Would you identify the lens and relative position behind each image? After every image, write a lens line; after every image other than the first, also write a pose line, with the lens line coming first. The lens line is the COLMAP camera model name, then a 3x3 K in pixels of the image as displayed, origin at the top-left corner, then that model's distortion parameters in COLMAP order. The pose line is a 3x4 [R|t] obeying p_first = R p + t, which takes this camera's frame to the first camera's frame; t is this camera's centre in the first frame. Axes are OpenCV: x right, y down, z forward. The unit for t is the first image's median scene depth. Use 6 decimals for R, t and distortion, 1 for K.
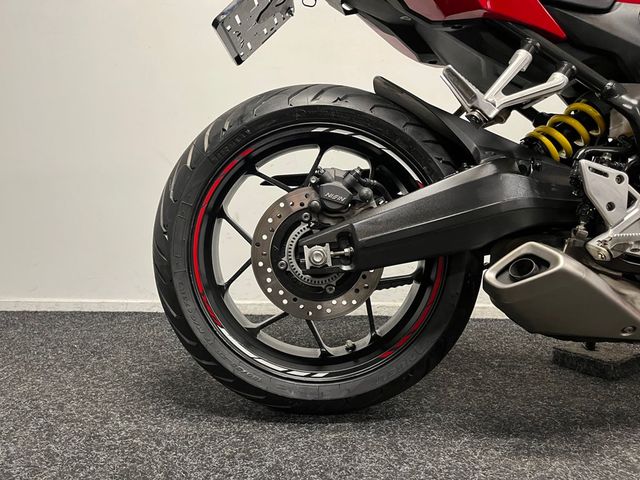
lens RADIAL K [[492.4, 0, 321.8], [0, 492.4, 239.6], [0, 0, 1]] dist [0.070019, -0.092287]
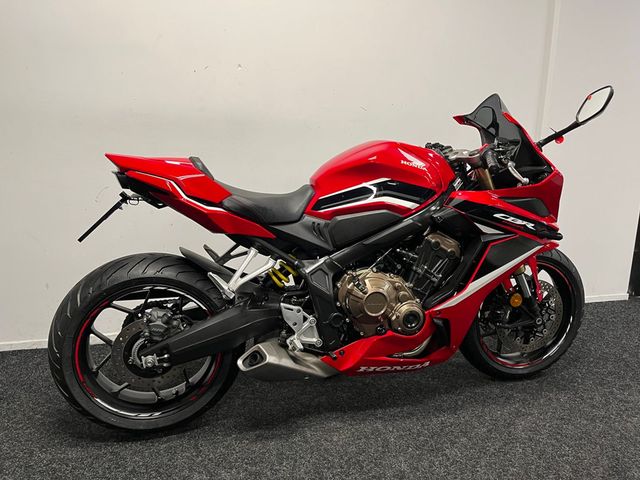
lens RADIAL K [[492.4, 0, 322.5], [0, 492.4, 235.9], [0, 0, 1]] dist [0.070019, -0.092287]
pose [[0.964129, -0.055943, 0.259472, 0.153784], [0.019456, 0.989802, 0.141112, -0.660029], [-0.264721, -0.131002, 0.955386, -0.887997]]
